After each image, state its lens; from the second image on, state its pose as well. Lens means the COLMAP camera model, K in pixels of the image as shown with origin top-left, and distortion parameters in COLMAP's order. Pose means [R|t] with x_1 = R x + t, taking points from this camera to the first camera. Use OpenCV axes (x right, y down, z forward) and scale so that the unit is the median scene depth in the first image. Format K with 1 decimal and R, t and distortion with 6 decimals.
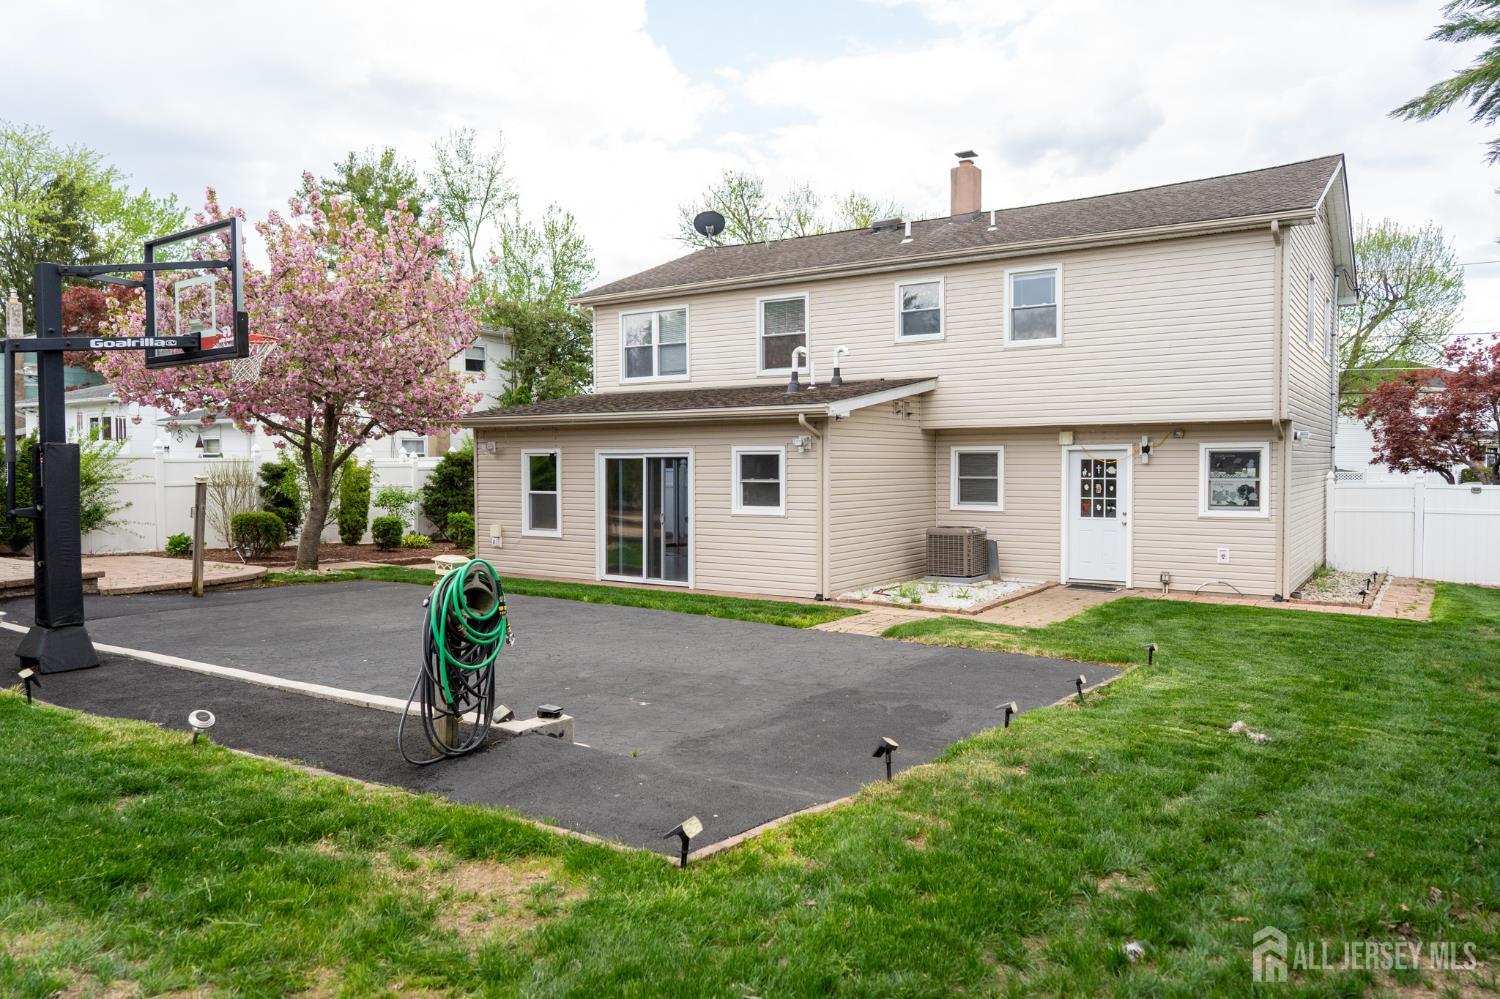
lens RADIAL K [[1020.5, 0, 755.6], [0, 1020.5, 490.6], [0, 0, 1]] dist [-0.004141, 0.003522]
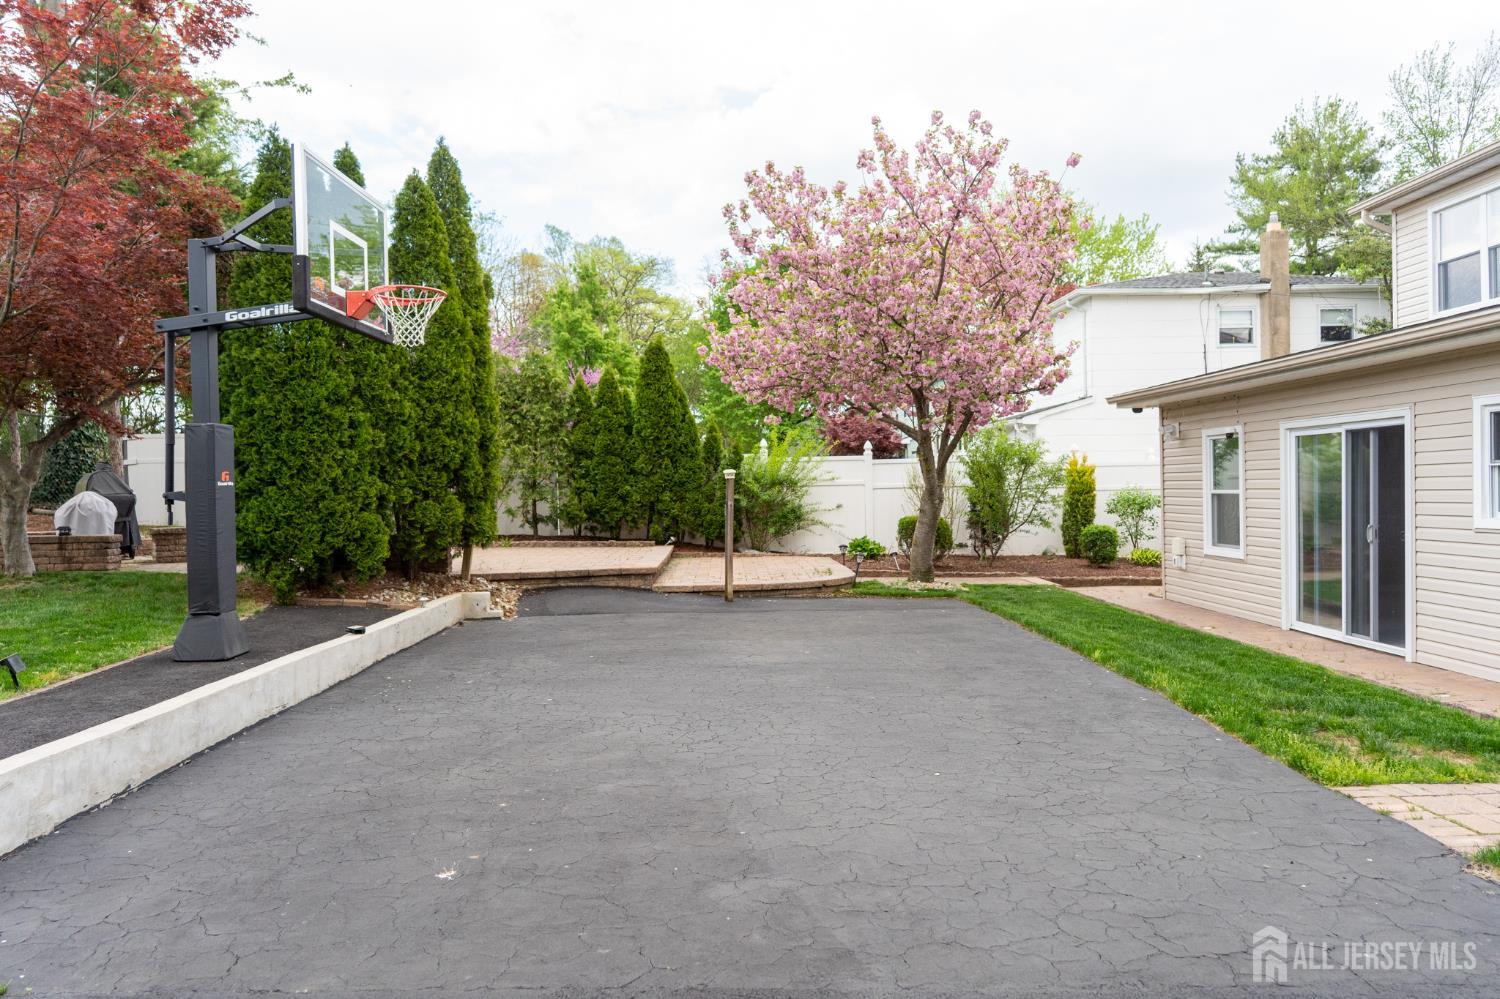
lens RADIAL K [[1020.5, 0, 743.8], [0, 1020.5, 496.5], [0, 0, 1]] dist [-0.004141, 0.003522]
pose [[0.579396, -0.002486, -0.815043, 0.173153], [-0.003483, 0.999979, -0.005527, 0.010594], [0.815039, 0.006041, 0.579375, 0.371271]]
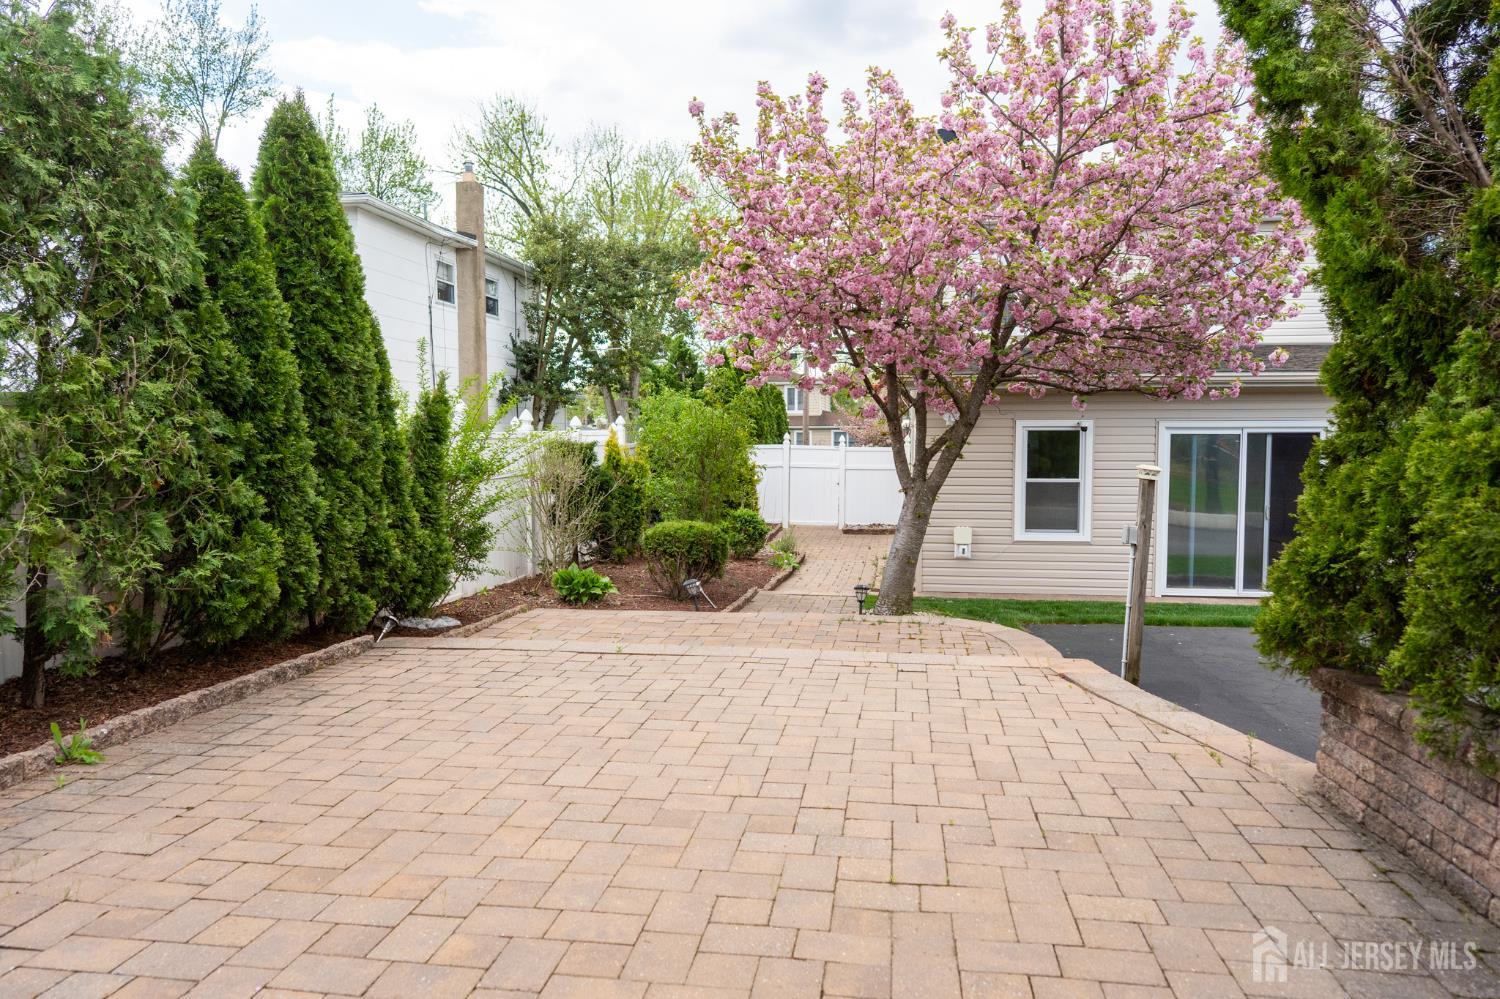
lens RADIAL K [[1020.5, 0, 746.9], [0, 1020.5, 501.9], [0, 0, 1]] dist [-0.004141, 0.003522]
pose [[0.901011, -0.023321, 0.433168, -0.779337], [0.010116, 0.999412, 0.032764, -0.009734], [-0.433678, -0.025139, 0.900717, 0.474230]]
